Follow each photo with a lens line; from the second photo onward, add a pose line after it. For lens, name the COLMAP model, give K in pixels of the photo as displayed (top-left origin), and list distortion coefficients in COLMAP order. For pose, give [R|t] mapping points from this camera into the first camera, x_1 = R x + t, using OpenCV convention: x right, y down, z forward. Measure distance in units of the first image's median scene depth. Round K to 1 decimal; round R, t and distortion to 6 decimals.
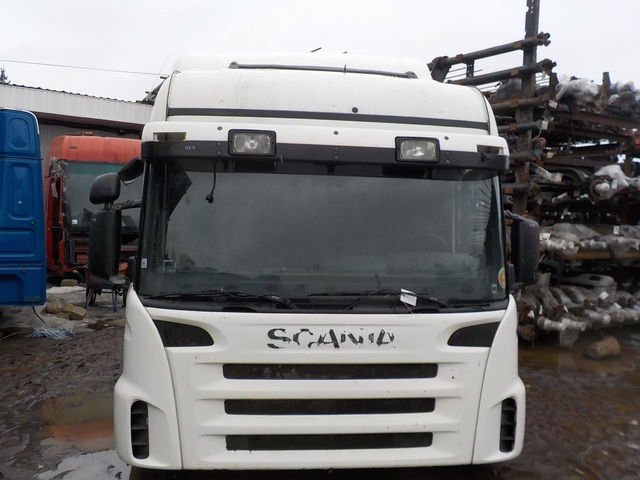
lens RADIAL K [[554.9, 0, 320.0], [0, 554.9, 240.0], [0, 0, 1]] dist [0.036013, 0.010000]
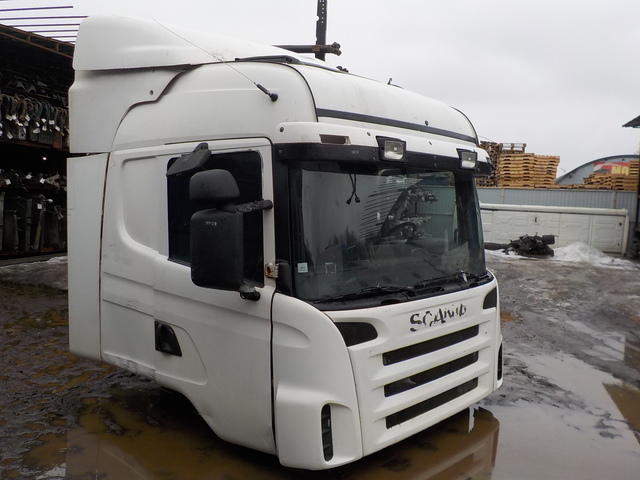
lens RADIAL K [[593.3, 0, 320.0], [0, 593.3, 240.0], [0, 0, 1]] dist [0.001065, 0.008982]
pose [[0.741840, -0.057642, 0.668095, -1.011731], [0.030108, 0.998157, 0.052688, -0.062269], [-0.669901, -0.018971, 0.742208, 0.221749]]
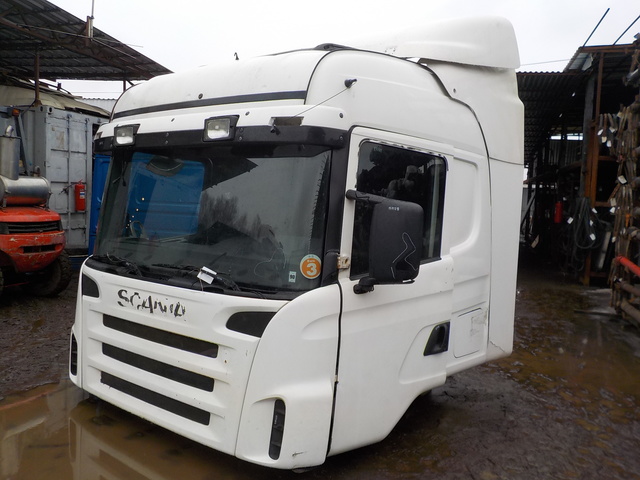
lens RADIAL K [[593.3, 0, 320.0], [0, 593.3, 240.0], [0, 0, 1]] dist [0.001065, 0.008982]
pose [[0.703507, 0.042059, -0.709443, 1.093713], [-0.057563, 0.998340, 0.002104, 0.026167], [0.708353, 0.039357, 0.704760, 0.392558]]
